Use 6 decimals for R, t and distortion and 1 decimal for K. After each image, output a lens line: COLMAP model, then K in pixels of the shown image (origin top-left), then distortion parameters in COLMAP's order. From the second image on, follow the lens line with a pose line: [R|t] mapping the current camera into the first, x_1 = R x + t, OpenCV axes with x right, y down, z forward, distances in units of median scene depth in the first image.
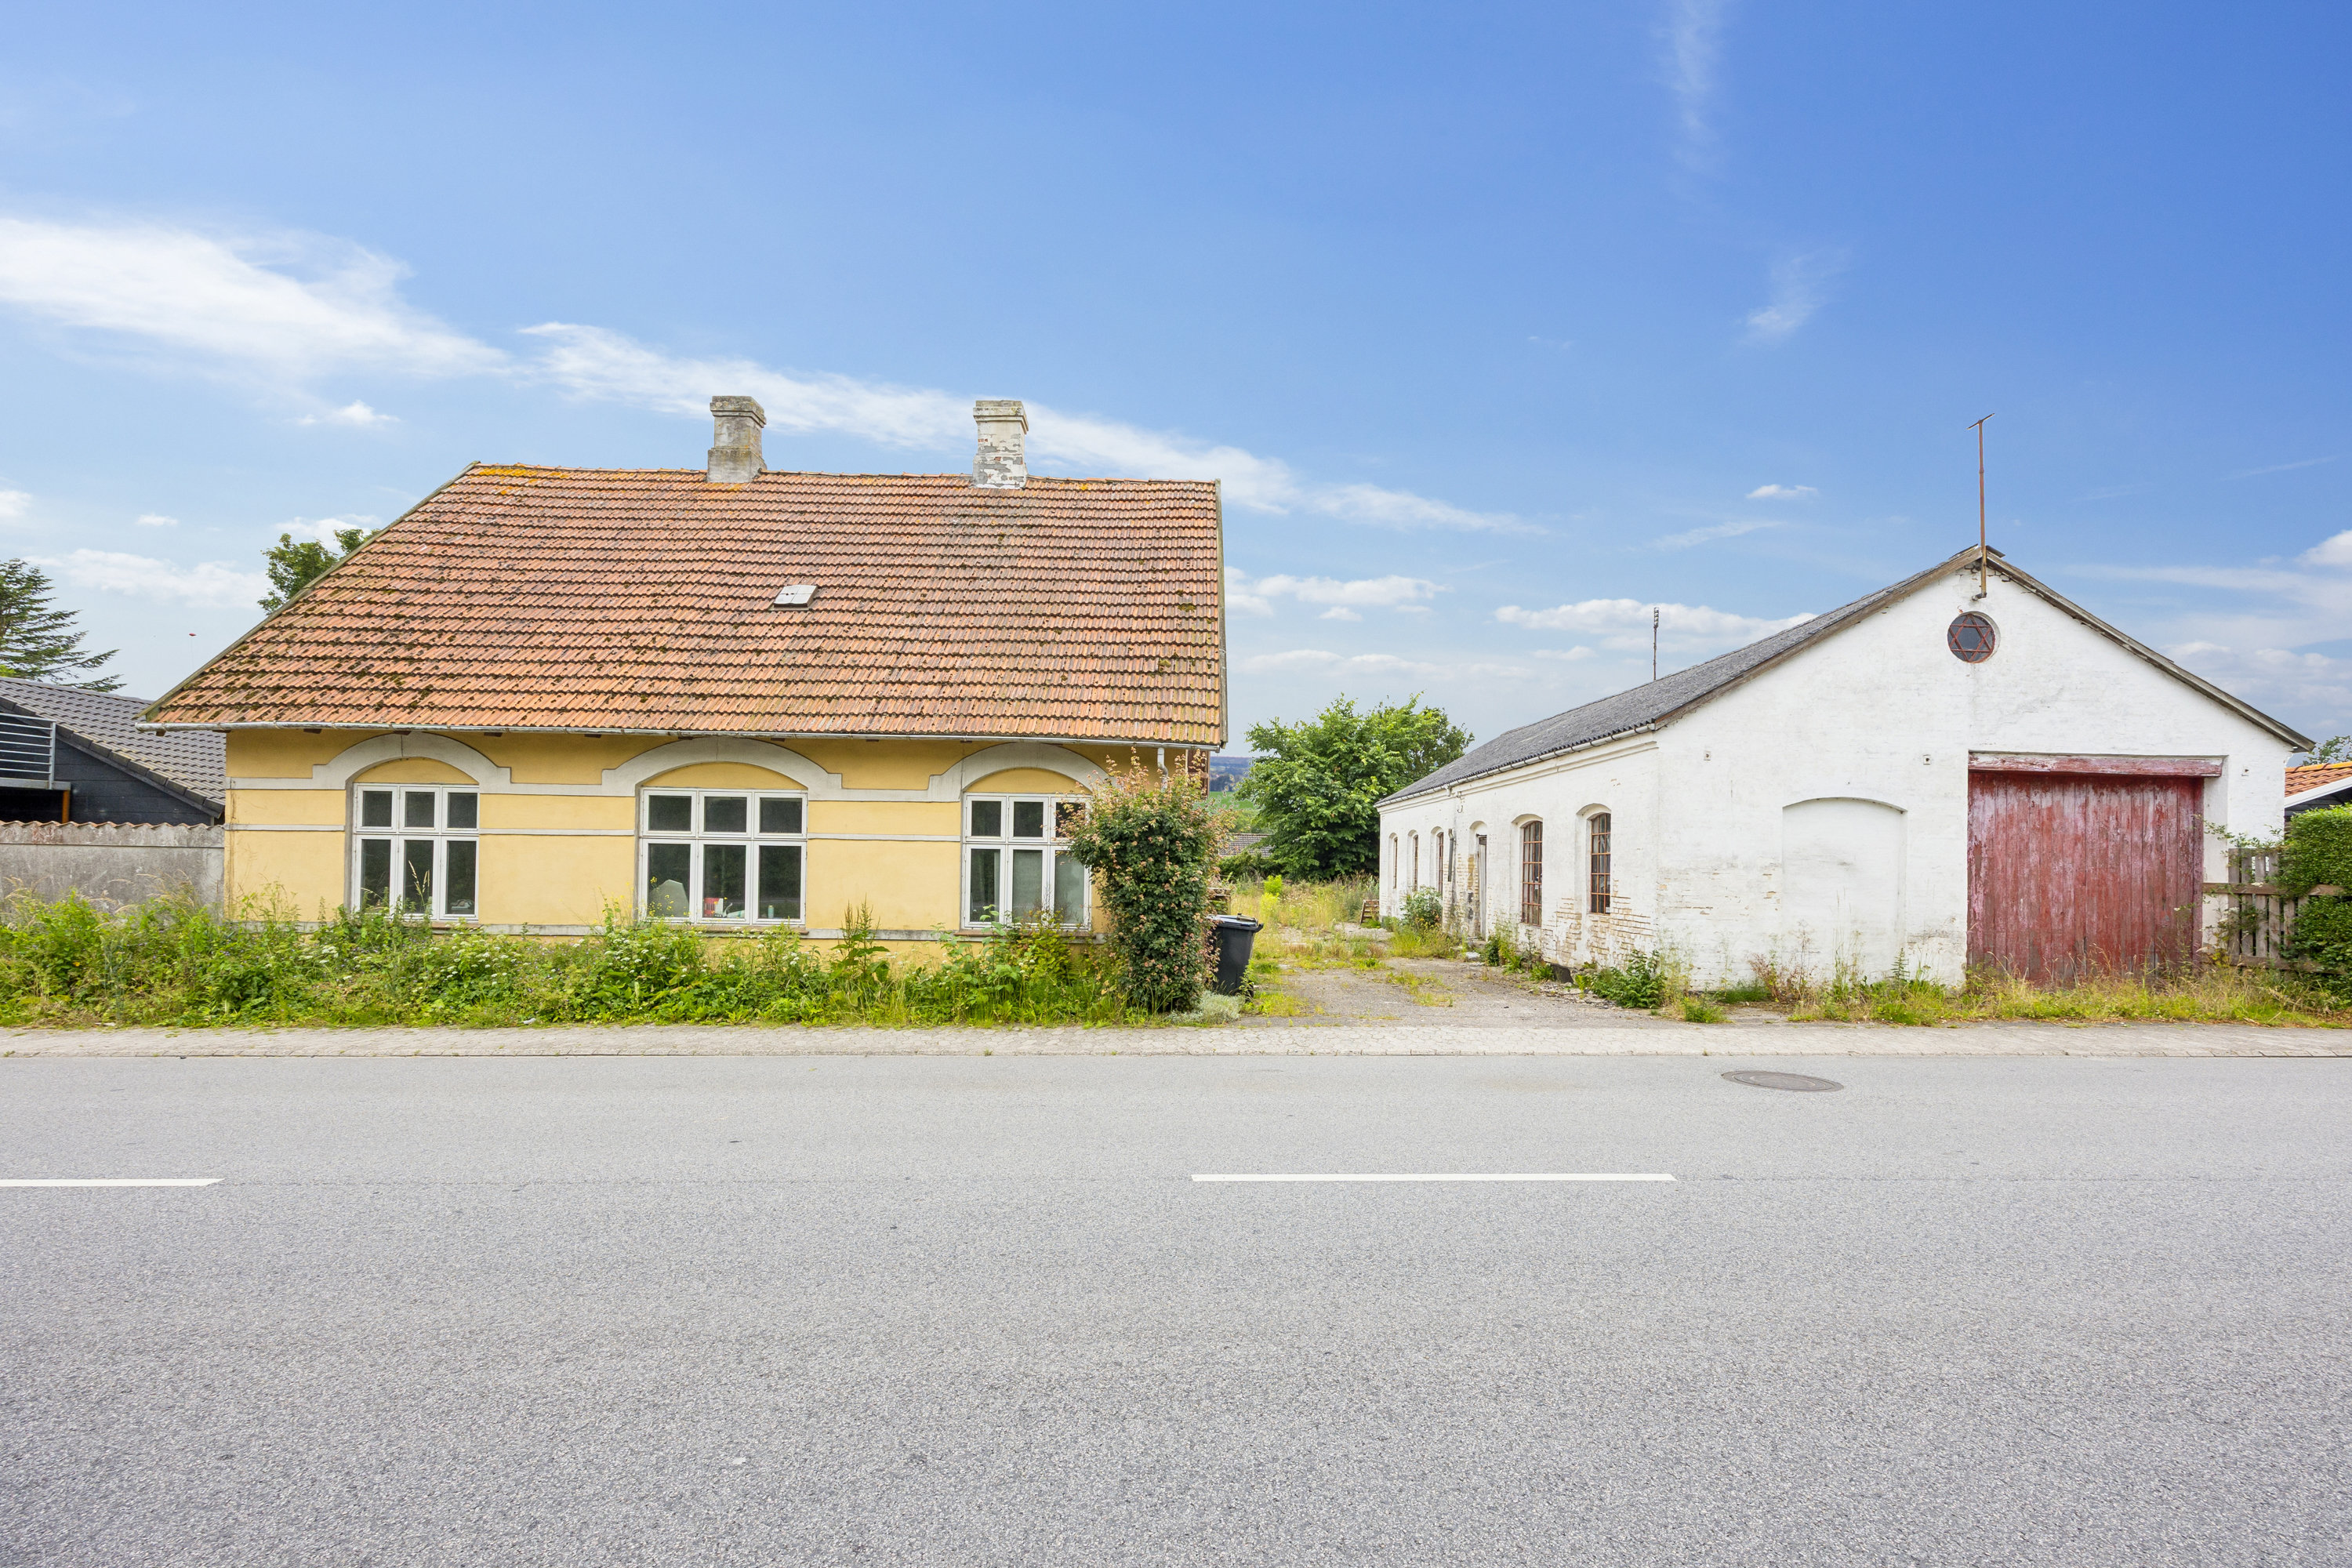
lens RADIAL K [[1881.6, 0, 1176.0], [0, 1881.6, 784.0], [0, 0, 1]] dist [0.030046, 0.000783]
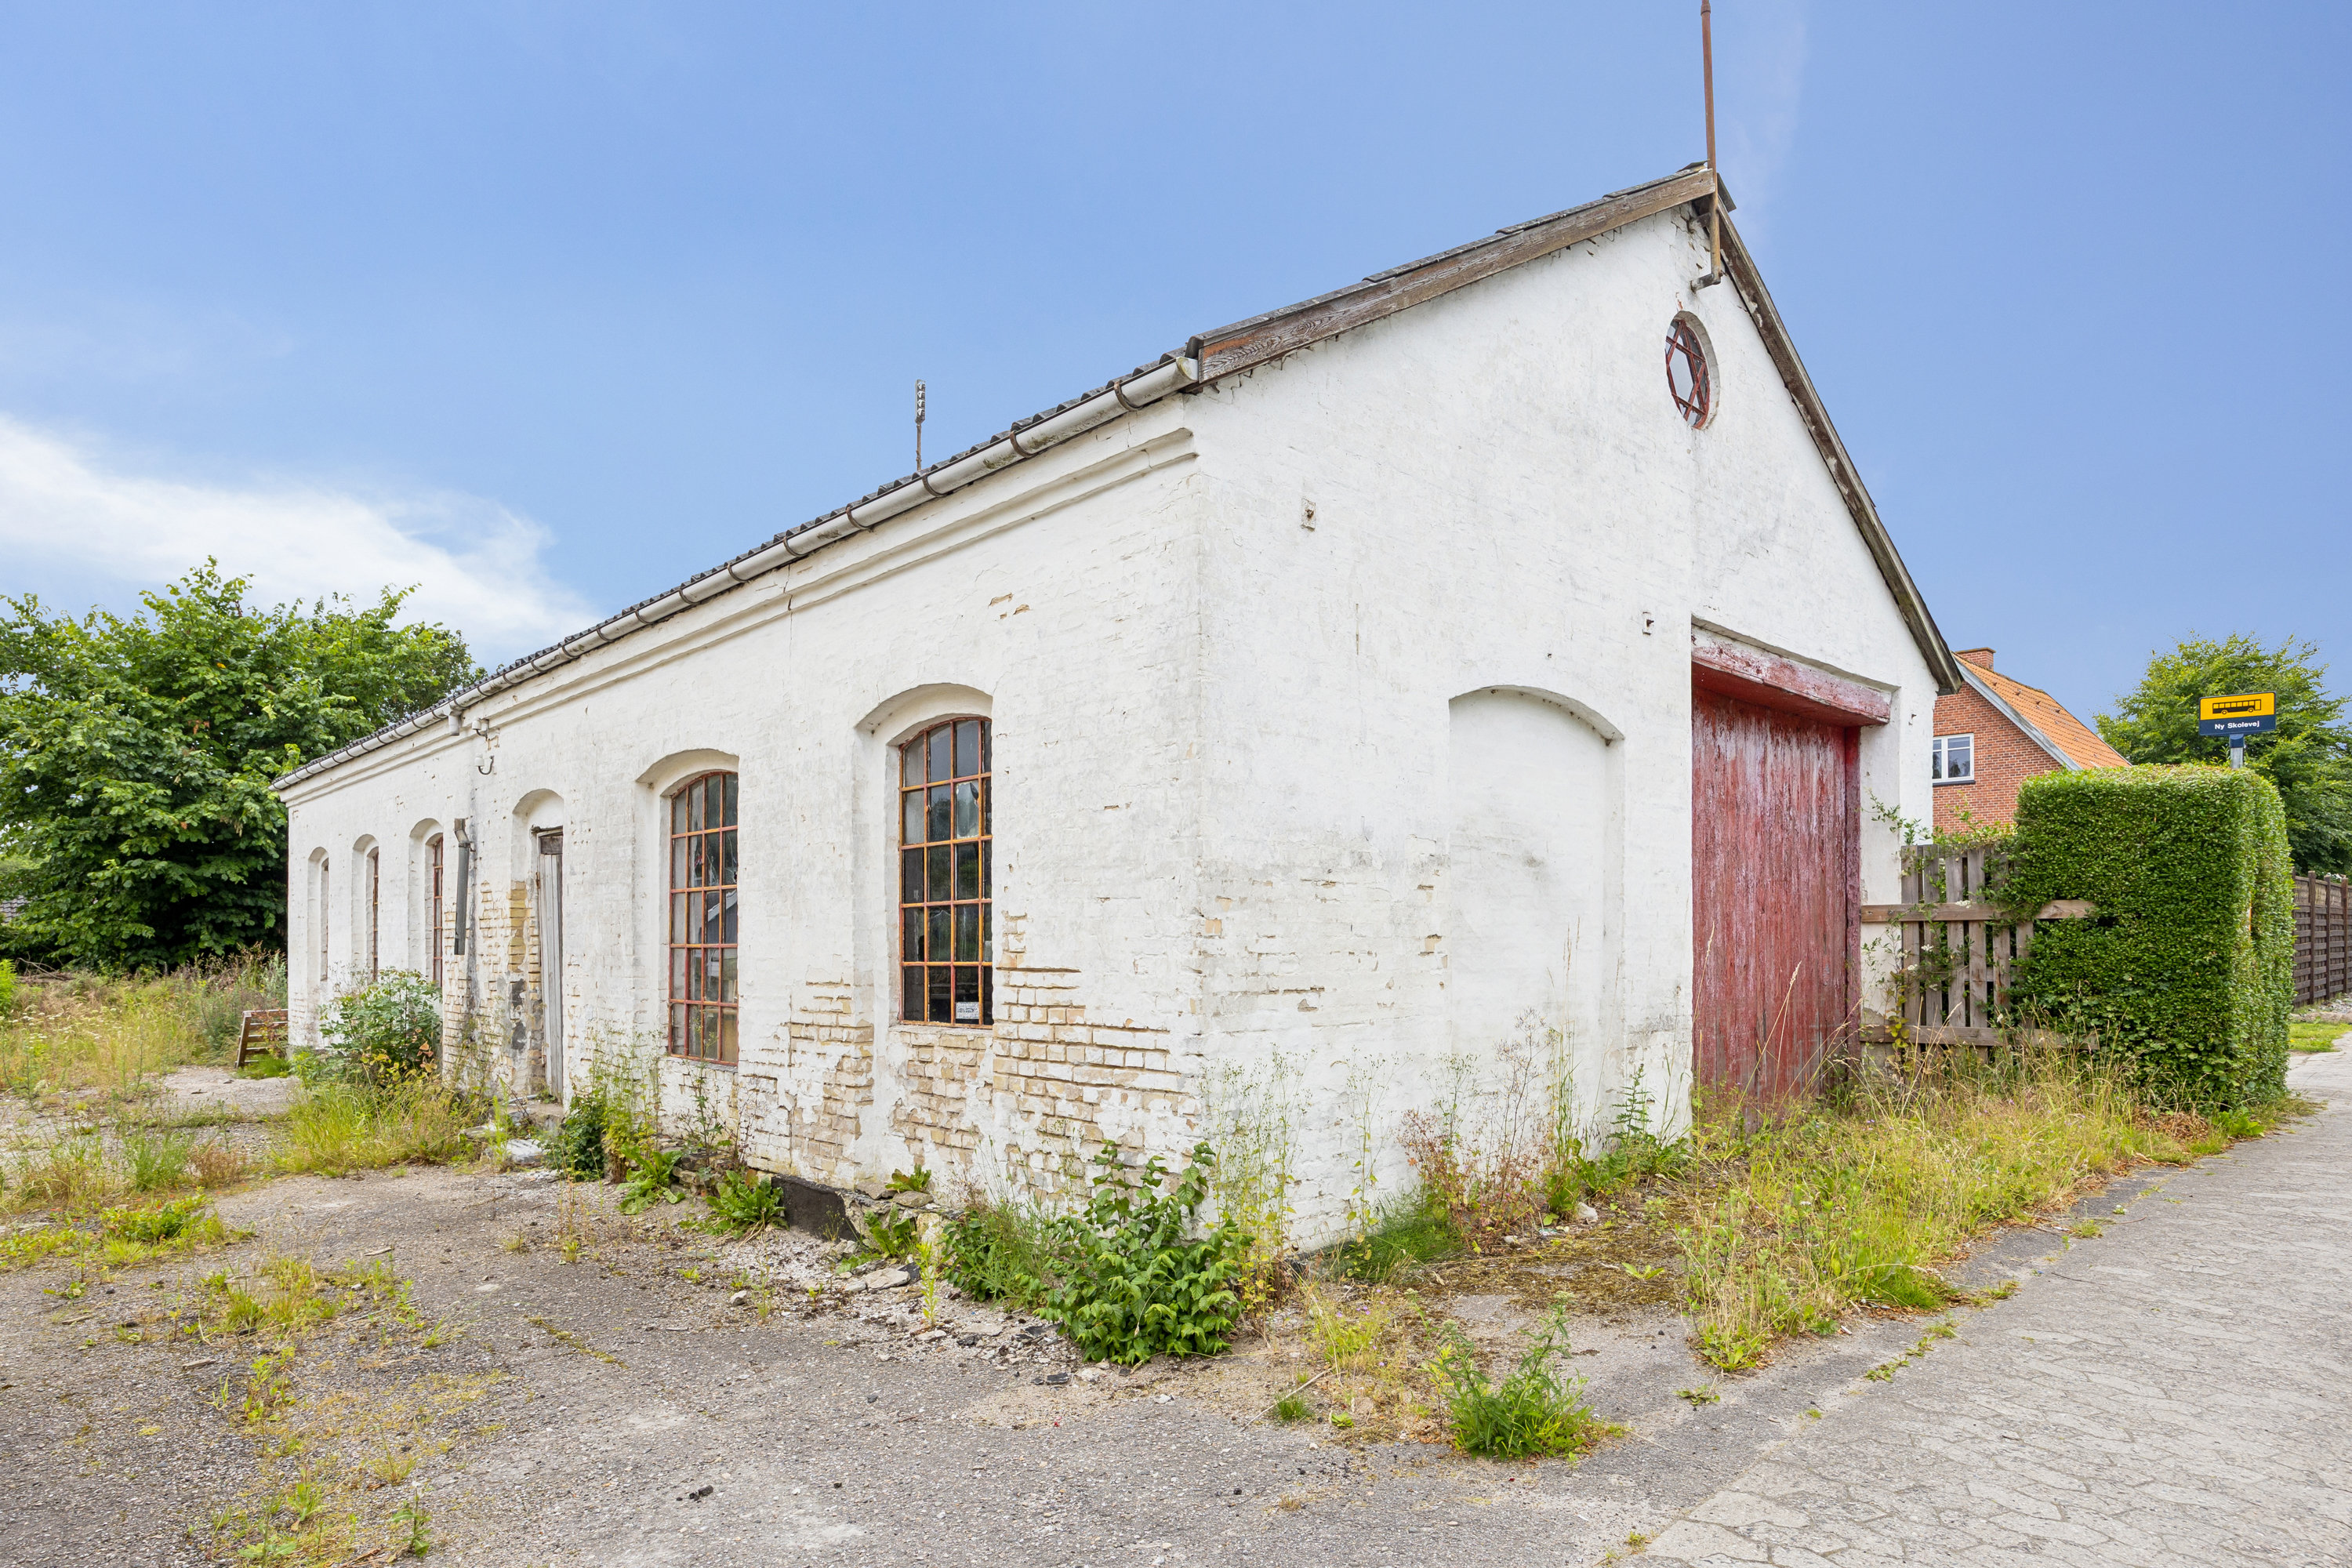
lens RADIAL K [[1519.3, 0, 1175.5], [0, 1519.3, 874.2], [0, 0, 1]] dist [-0.001594, -0.001606]
pose [[0.844404, -0.006623, 0.535667, 0.088686], [0.012575, 0.999893, -0.007461, 0.034132], [-0.535560, 0.013036, 0.844397, 0.568941]]
